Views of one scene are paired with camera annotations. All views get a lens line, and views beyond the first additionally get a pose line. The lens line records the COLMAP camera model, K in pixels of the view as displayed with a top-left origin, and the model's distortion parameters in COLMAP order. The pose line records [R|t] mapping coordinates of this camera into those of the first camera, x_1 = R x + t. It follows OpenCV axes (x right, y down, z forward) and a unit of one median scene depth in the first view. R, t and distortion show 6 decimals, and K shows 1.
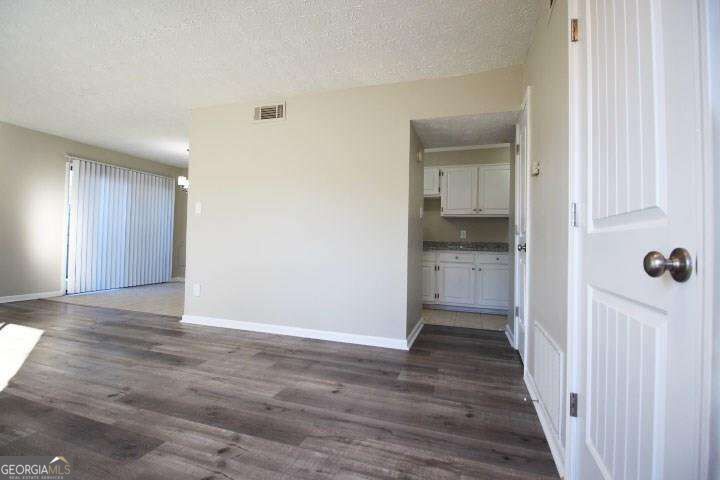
lens RADIAL K [[338.9, 0, 359.1], [0, 338.9, 235.1], [0, 0, 1]] dist [0.002103, -0.011832]
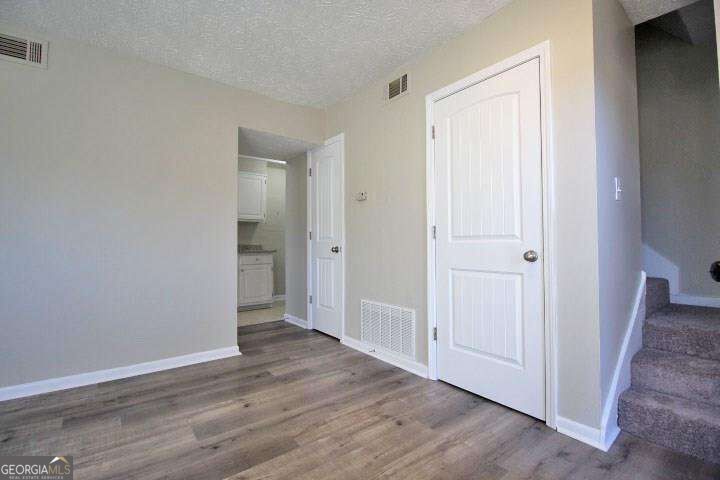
lens RADIAL K [[335.7, 0, 368.1], [0, 335.7, 244.7], [0, 0, 1]] dist [-0.002269, -0.011405]
pose [[0.542747, -0.027689, 0.839439, -0.615852], [-0.000094, 0.999454, 0.033028, -0.030283], [-0.839896, -0.018004, 0.542449, 0.172505]]
